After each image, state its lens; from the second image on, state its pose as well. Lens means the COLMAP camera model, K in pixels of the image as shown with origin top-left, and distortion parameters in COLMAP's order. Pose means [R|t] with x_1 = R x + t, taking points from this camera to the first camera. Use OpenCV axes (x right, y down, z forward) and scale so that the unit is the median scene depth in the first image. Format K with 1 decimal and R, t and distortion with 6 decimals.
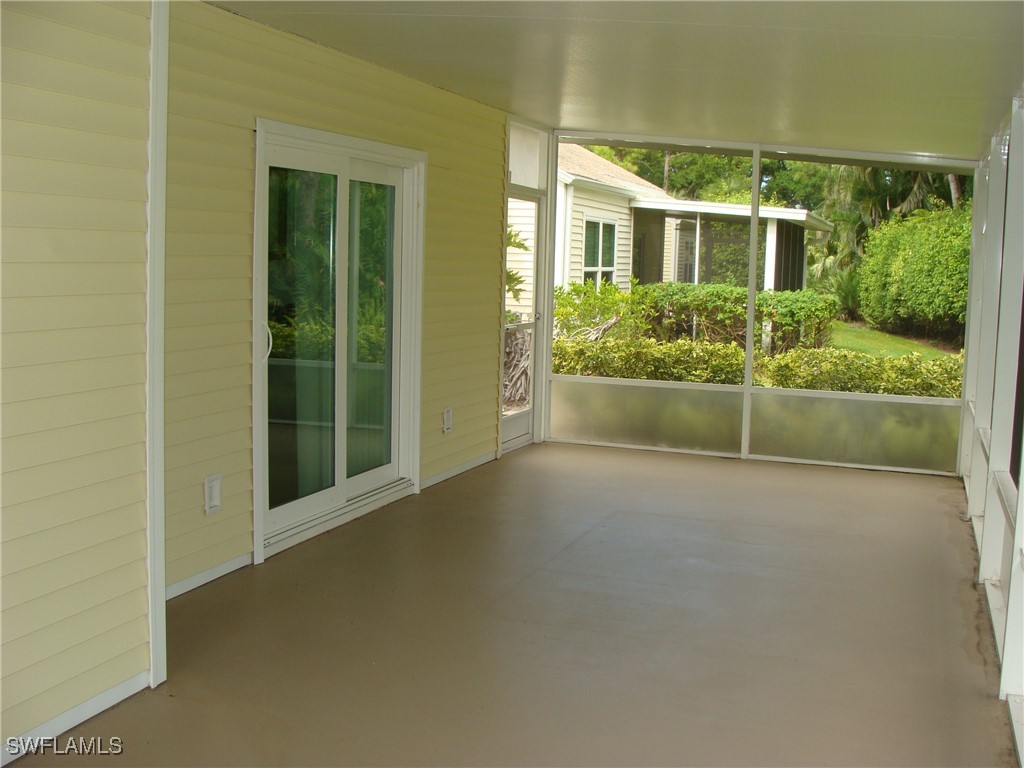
lens RADIAL K [[1158.5, 0, 520.2], [0, 1158.5, 385.7], [0, 0, 1]] dist [-0.216921, 0.268112]
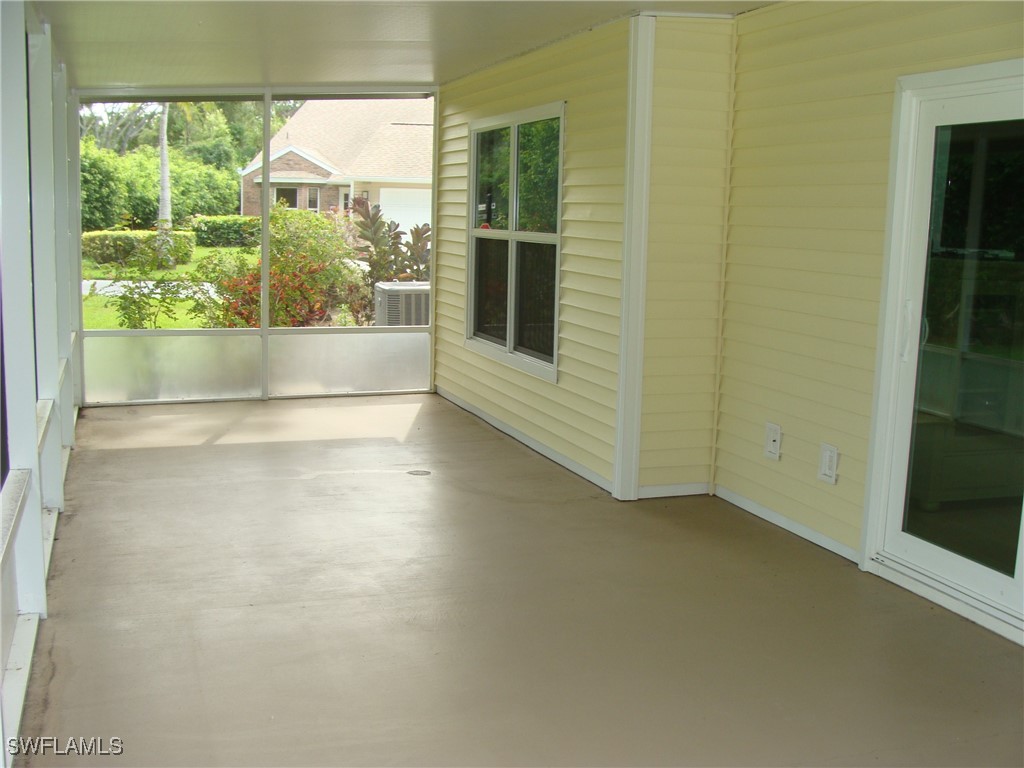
lens RADIAL K [[1158.5, 0, 520.2], [0, 1158.5, 385.7], [0, 0, 1]] dist [-0.216921, 0.268112]
pose [[-0.778690, 0.045182, -0.625780, 0.623340], [-0.116476, 0.969655, 0.214947, -0.171190], [0.616503, 0.240265, -0.749798, 1.709675]]
